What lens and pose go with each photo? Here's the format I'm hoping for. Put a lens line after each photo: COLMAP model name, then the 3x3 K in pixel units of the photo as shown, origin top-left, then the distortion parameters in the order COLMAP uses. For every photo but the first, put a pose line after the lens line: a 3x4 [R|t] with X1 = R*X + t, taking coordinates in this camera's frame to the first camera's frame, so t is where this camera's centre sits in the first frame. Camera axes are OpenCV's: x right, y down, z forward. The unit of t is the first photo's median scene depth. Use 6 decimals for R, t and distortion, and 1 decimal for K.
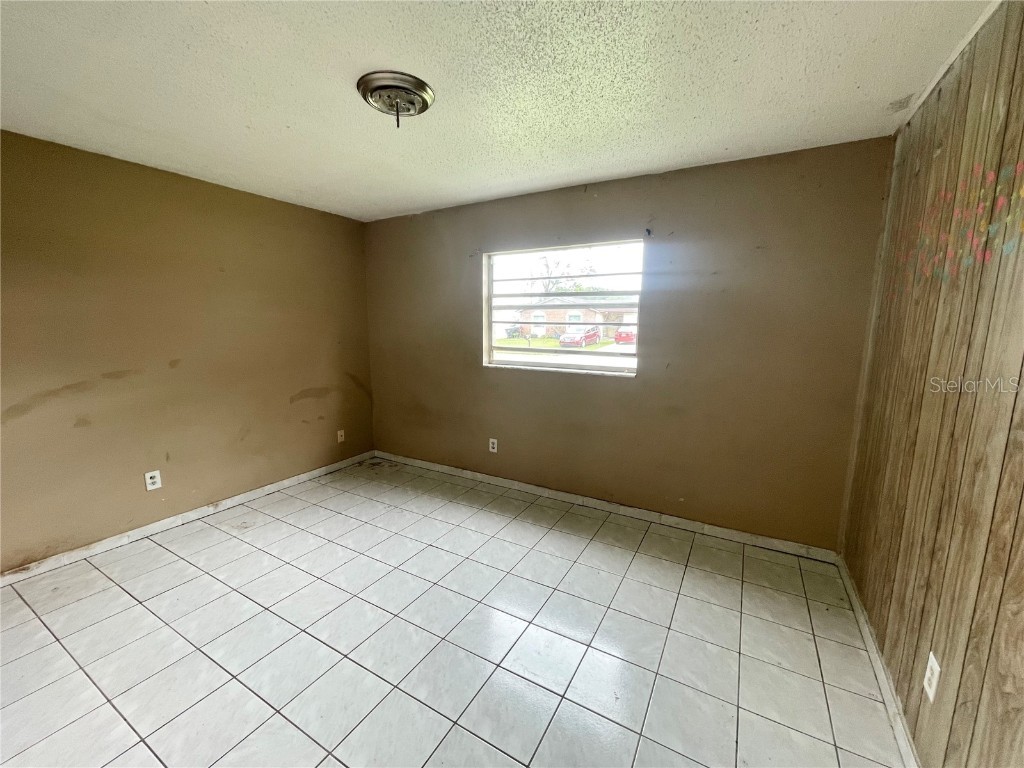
lens RADIAL K [[413.5, 0, 512.0], [0, 413.5, 384.0], [0, 0, 1]] dist [-0.006183, 0.000555]
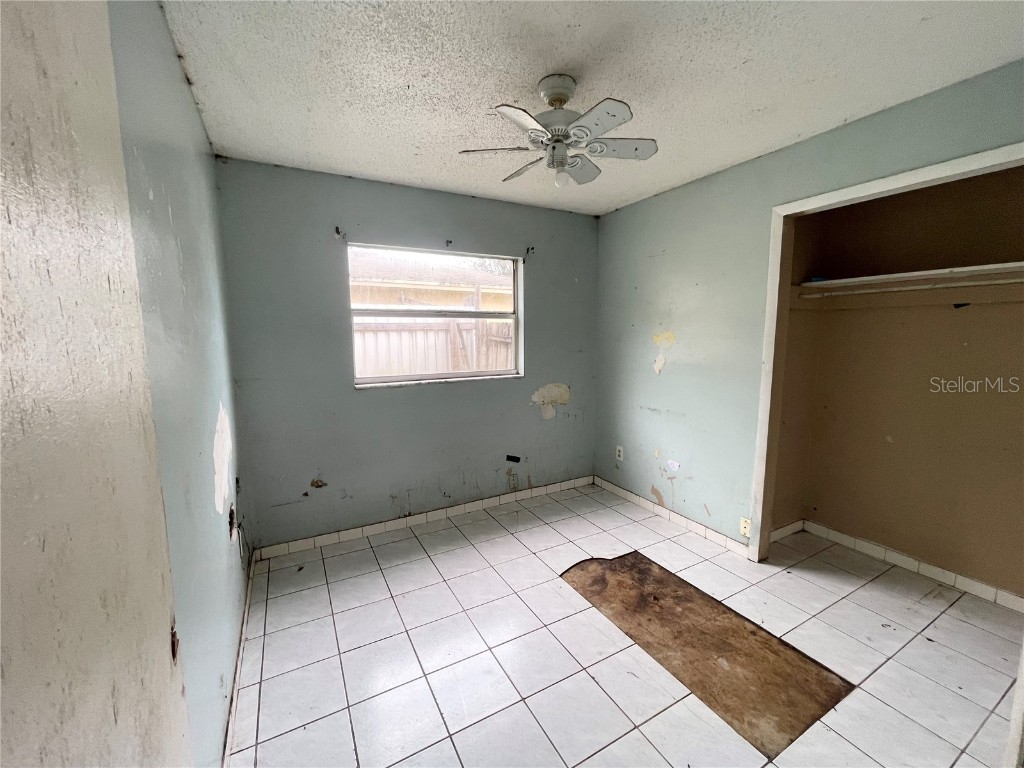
lens RADIAL K [[413.5, 0, 512.0], [0, 413.5, 384.0], [0, 0, 1]] dist [-0.006183, 0.000555]
pose [[0.526223, -0.113165, 0.842783, -0.580190], [0.138831, 0.989240, 0.046146, -0.045669], [-0.838937, 0.092721, 0.536272, 0.349959]]
